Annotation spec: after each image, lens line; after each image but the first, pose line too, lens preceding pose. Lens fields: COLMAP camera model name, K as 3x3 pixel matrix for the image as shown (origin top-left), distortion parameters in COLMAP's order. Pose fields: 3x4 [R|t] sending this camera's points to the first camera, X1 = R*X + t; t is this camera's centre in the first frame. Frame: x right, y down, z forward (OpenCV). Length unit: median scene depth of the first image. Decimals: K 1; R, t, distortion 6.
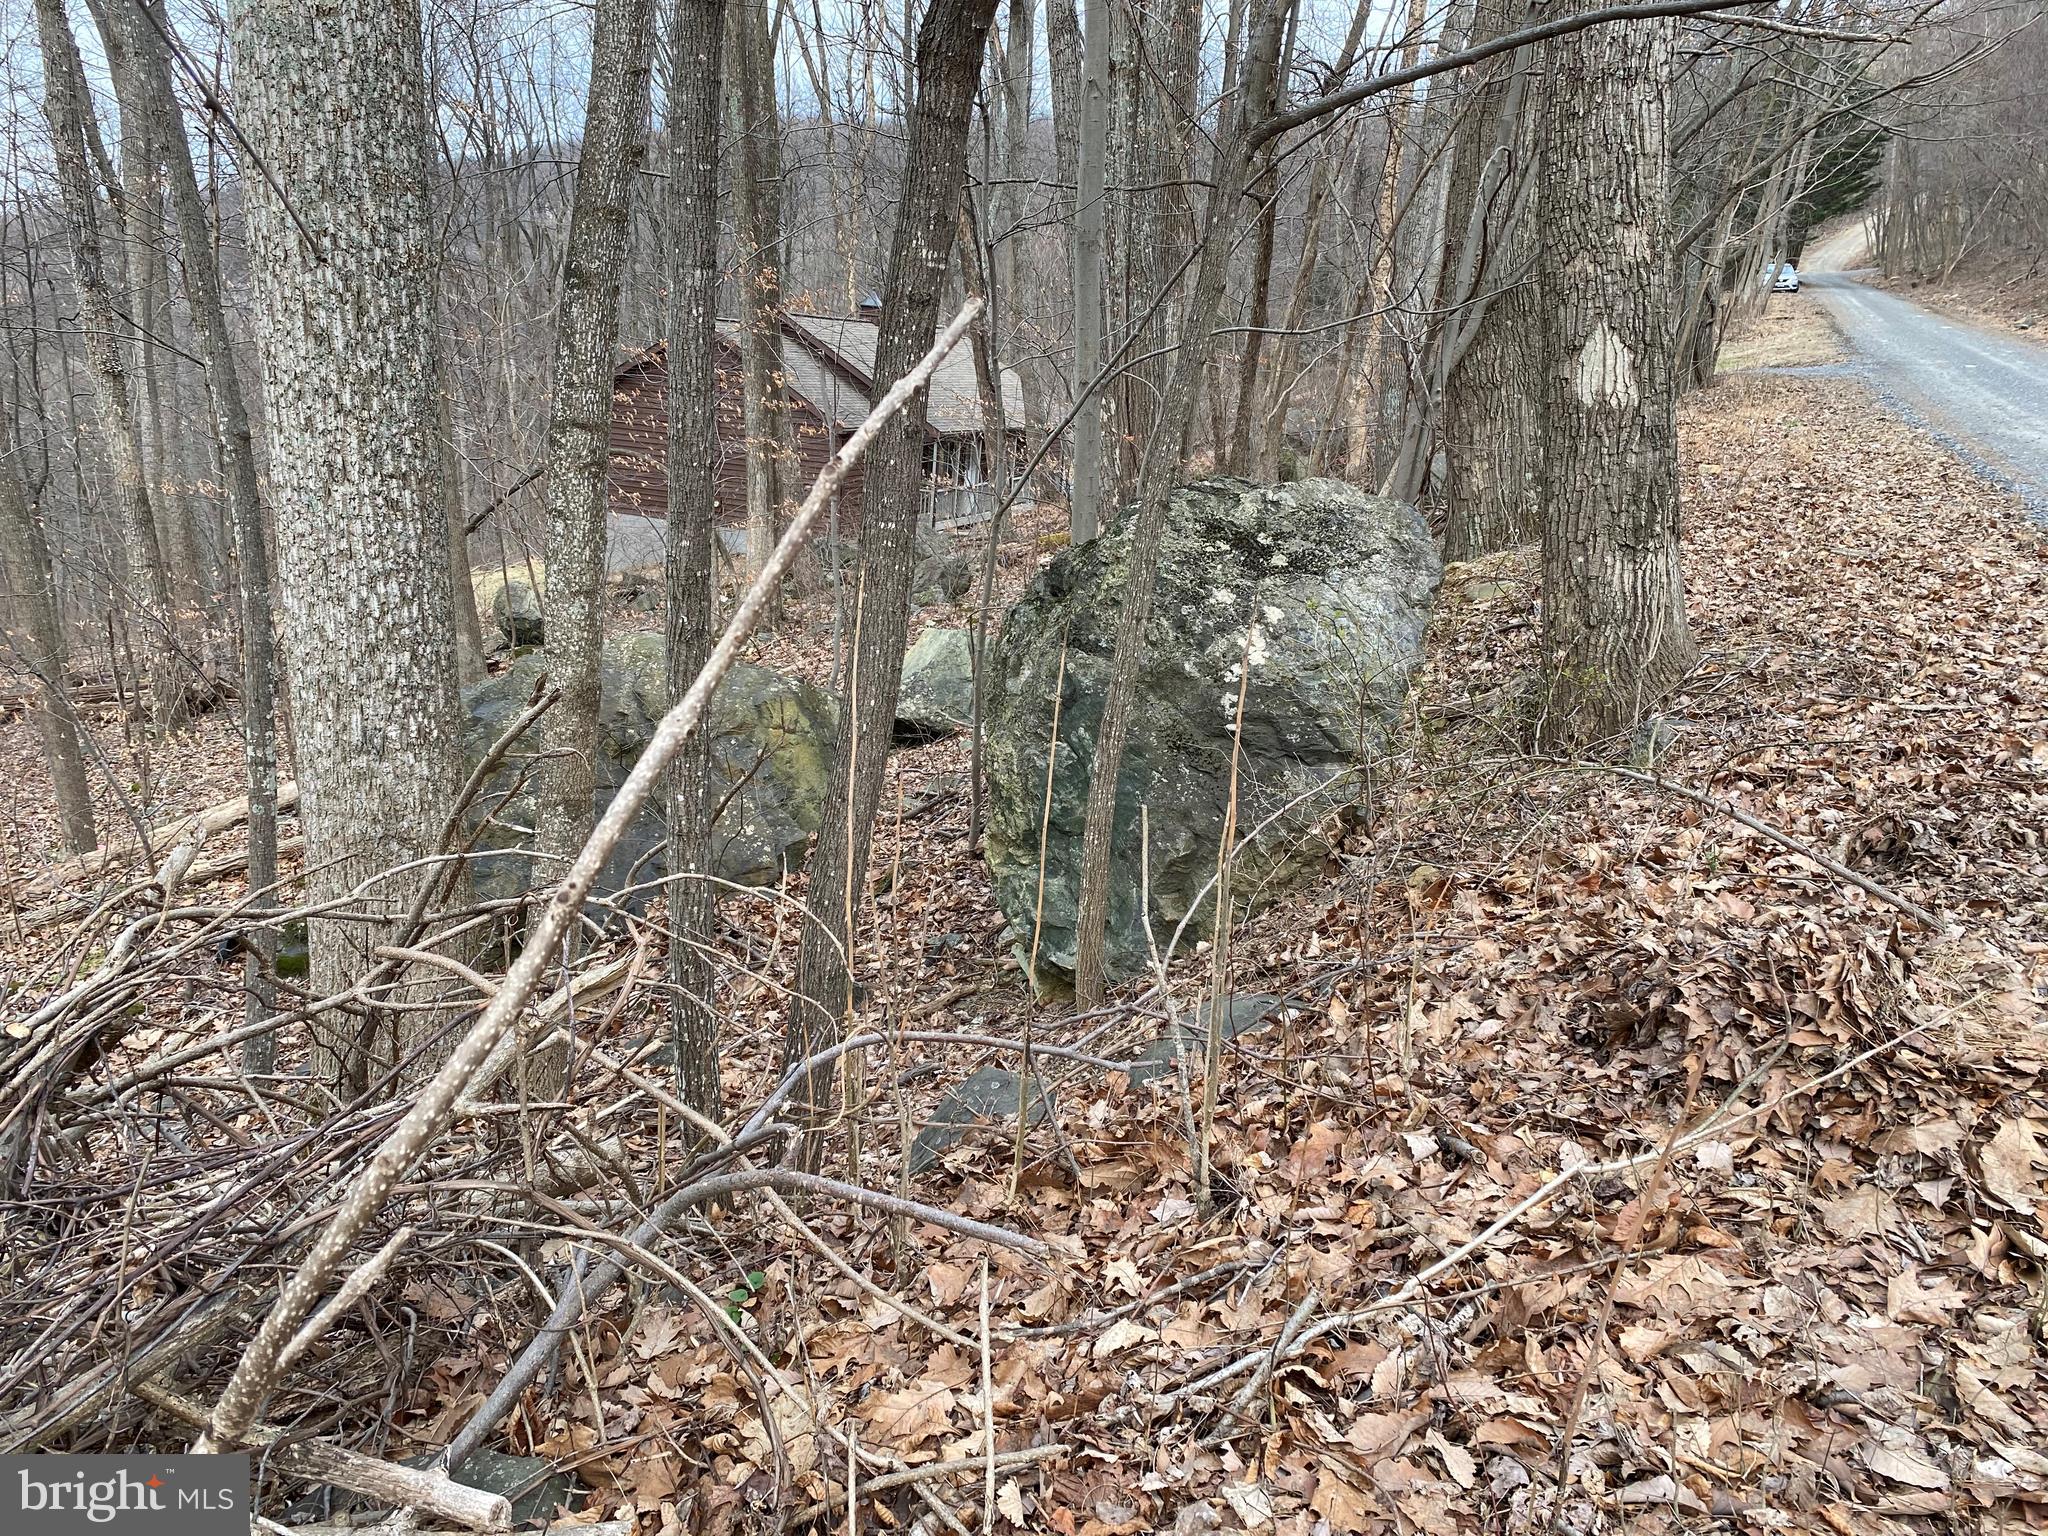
lens RADIAL K [[1532.8, 0, 1017.2], [0, 1532.8, 773.4], [0, 0, 1]] dist [0.001766, -0.001951]
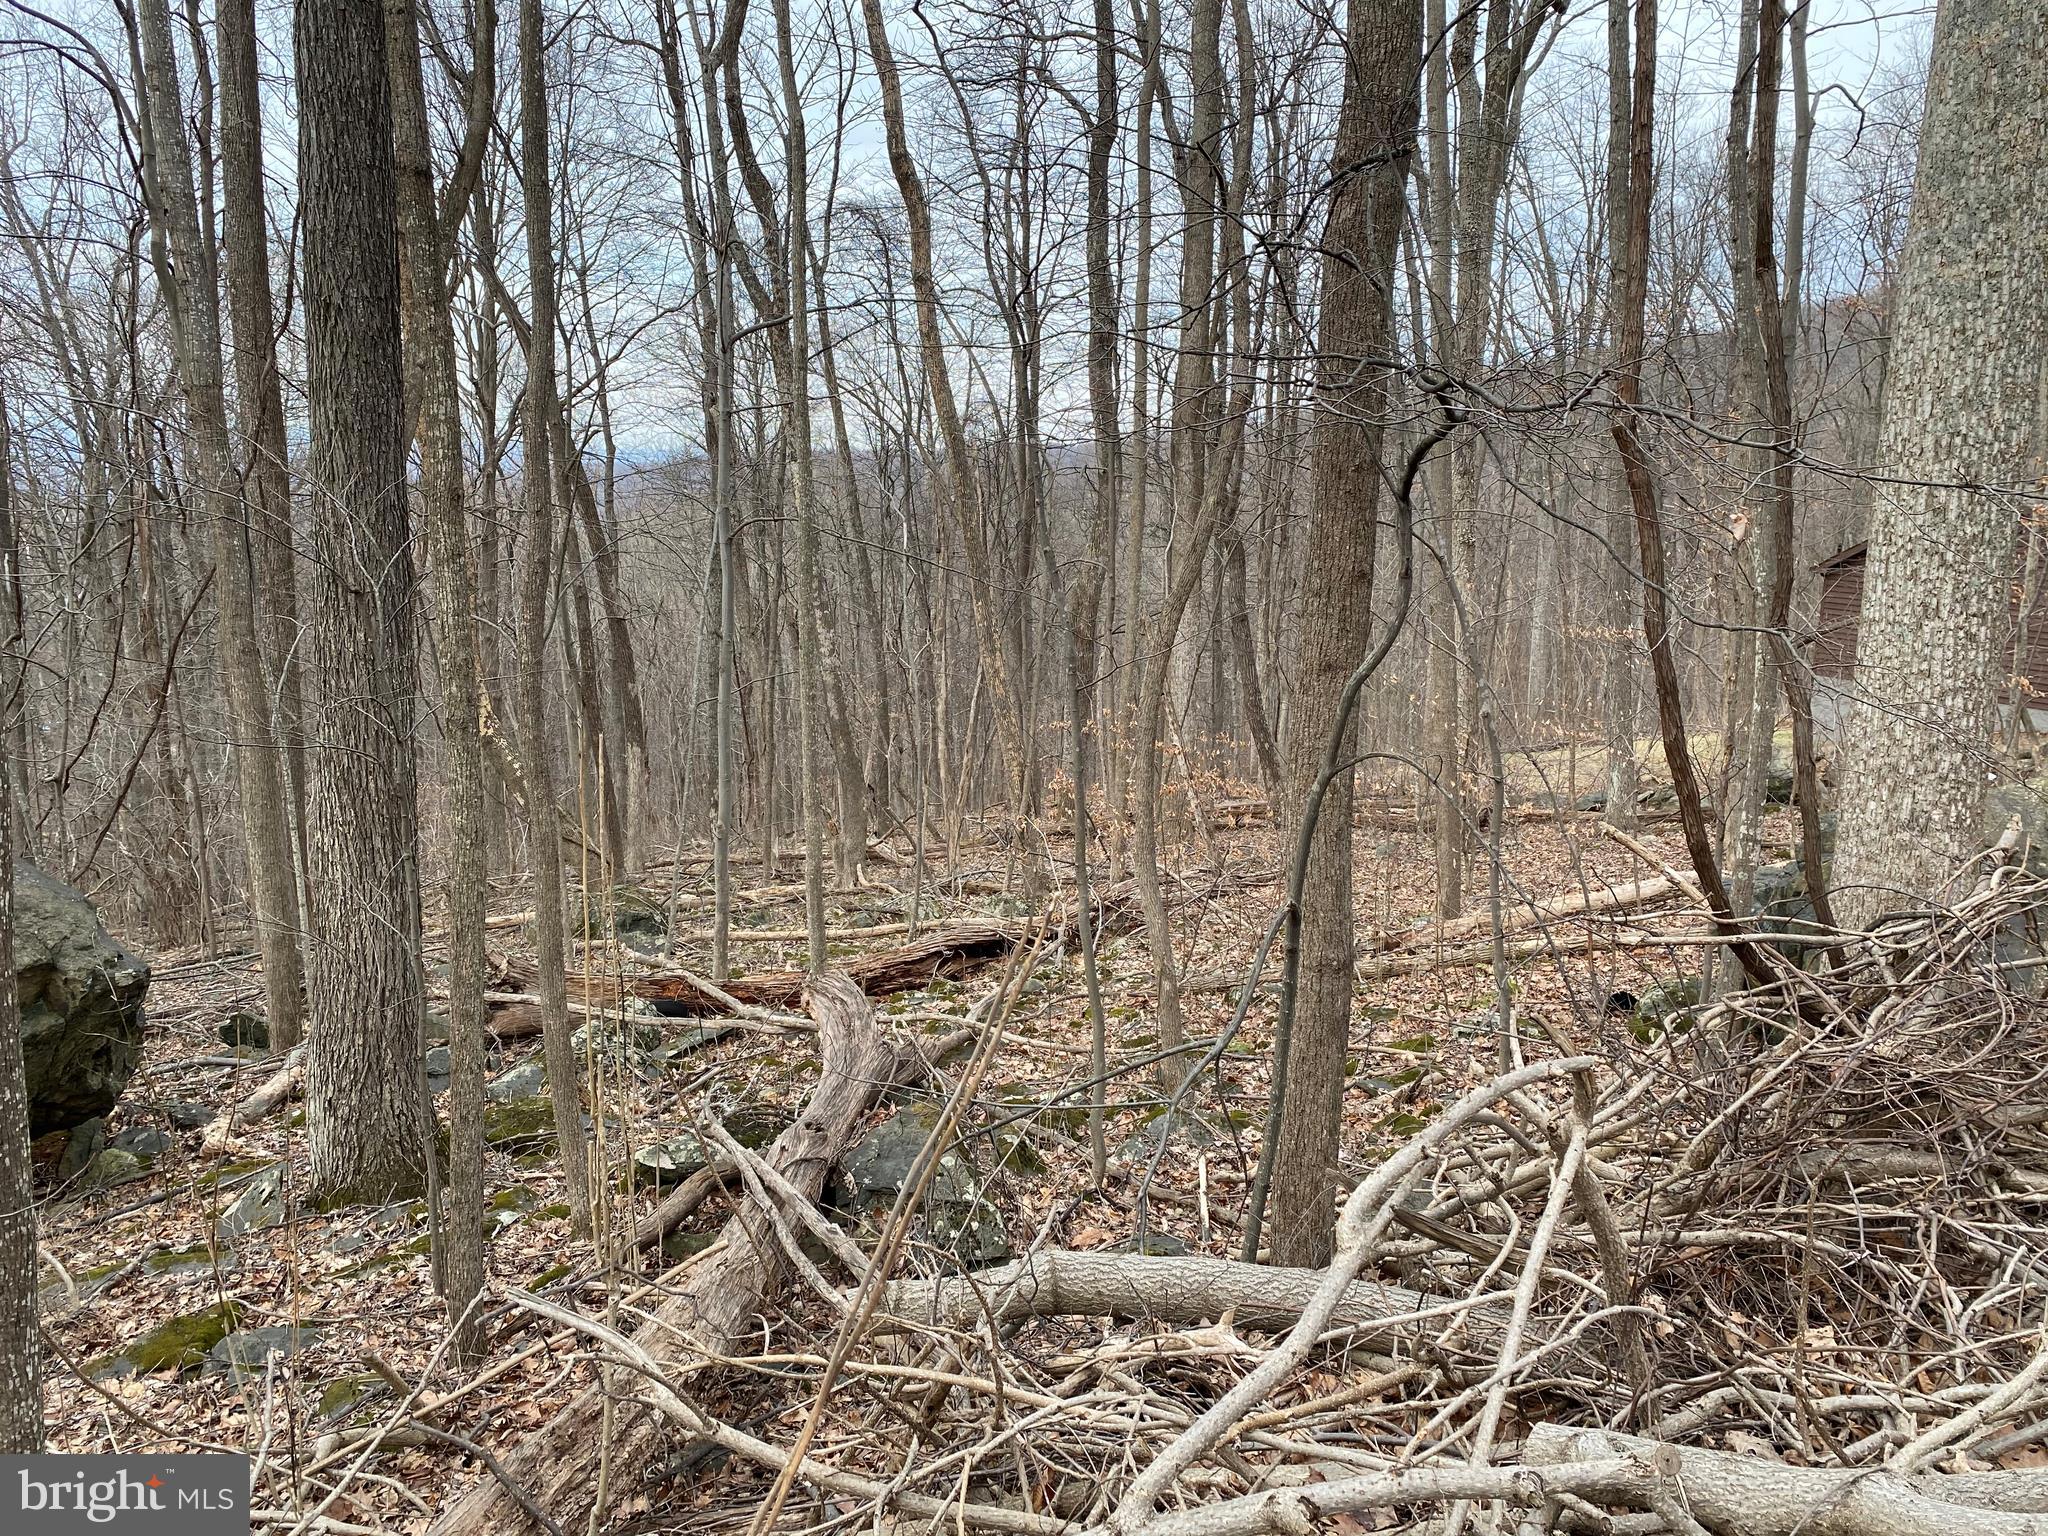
lens RADIAL K [[1532.8, 0, 1037.7], [0, 1532.8, 763.8], [0, 0, 1]] dist [0.001766, -0.001951]
pose [[0.749975, 0.084872, -0.655998, -0.145412], [-0.156674, 0.986306, -0.051511, 0.117828], [0.642643, 0.141410, 0.753002, -0.452430]]
